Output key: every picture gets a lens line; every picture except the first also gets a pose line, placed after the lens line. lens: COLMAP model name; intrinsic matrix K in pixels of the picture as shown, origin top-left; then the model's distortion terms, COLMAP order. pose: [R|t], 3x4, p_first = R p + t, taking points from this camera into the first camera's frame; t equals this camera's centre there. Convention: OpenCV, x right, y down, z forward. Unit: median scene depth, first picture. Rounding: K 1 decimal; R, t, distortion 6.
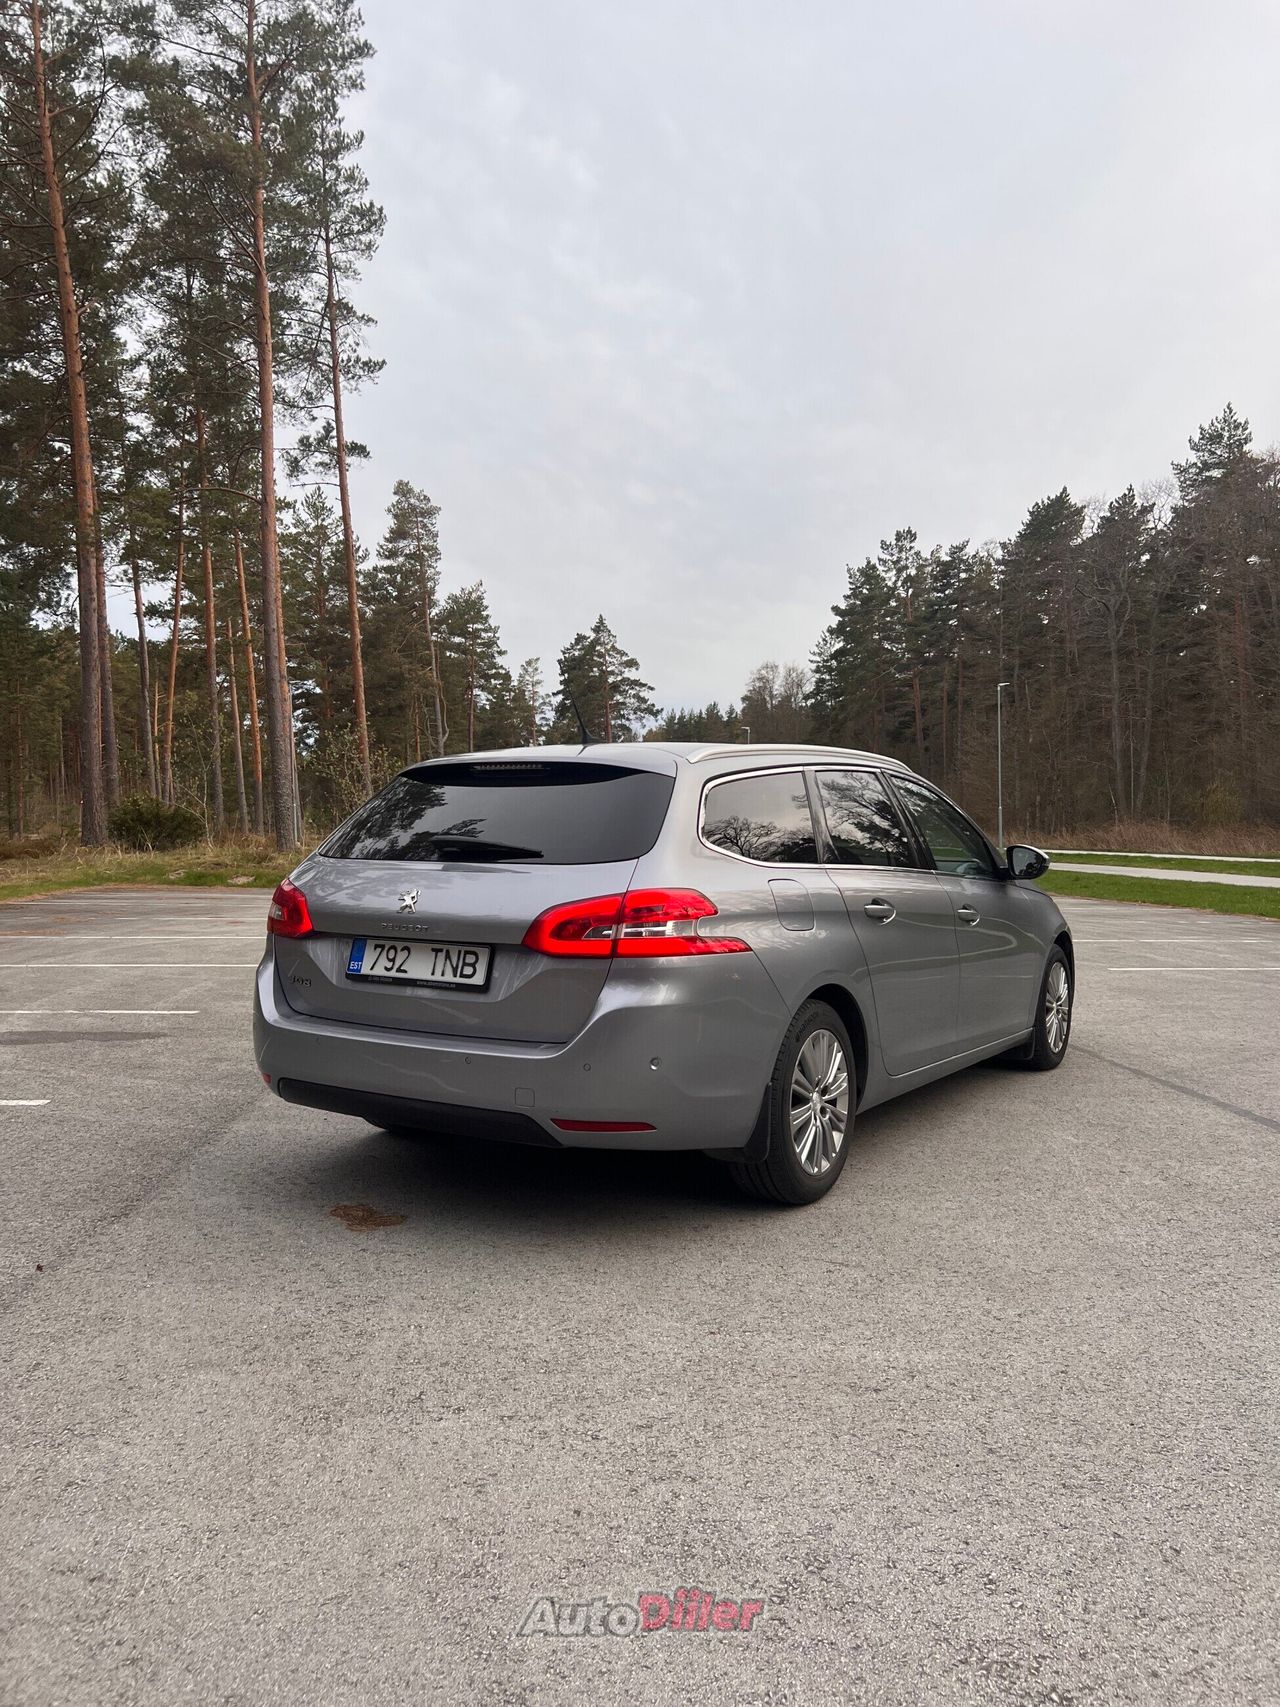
lens RADIAL K [[1303.7, 0, 603.0], [0, 1303.7, 854.3], [0, 0, 1]] dist [0.027255, -0.025471]
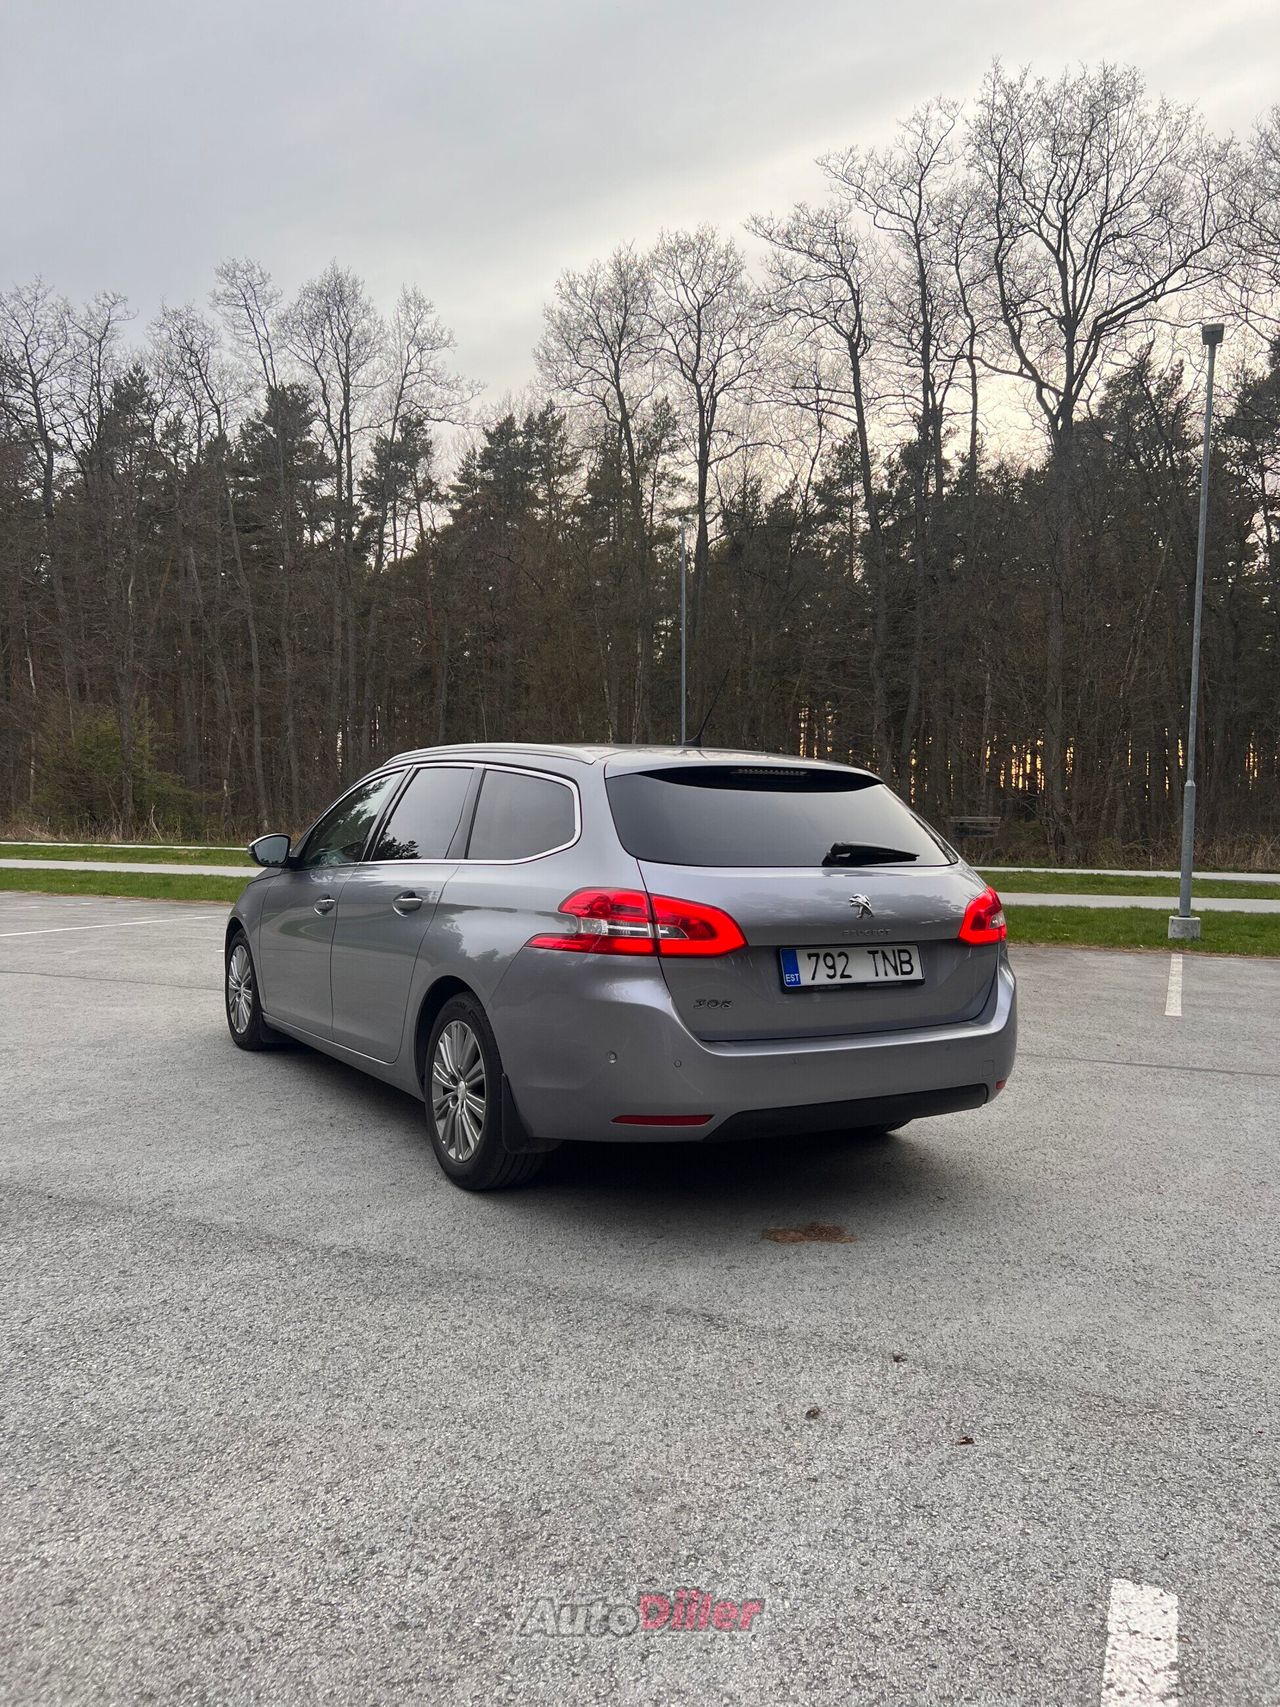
lens RADIAL K [[1303.7, 0, 633.9], [0, 1303.7, 849.1], [0, 0, 1]] dist [0.027255, -0.025471]
pose [[0.422745, -0.007972, 0.906214, -1.135134], [0.002087, 0.999967, 0.007823, -0.017573], [-0.906246, -0.001416, 0.422748, 0.718222]]
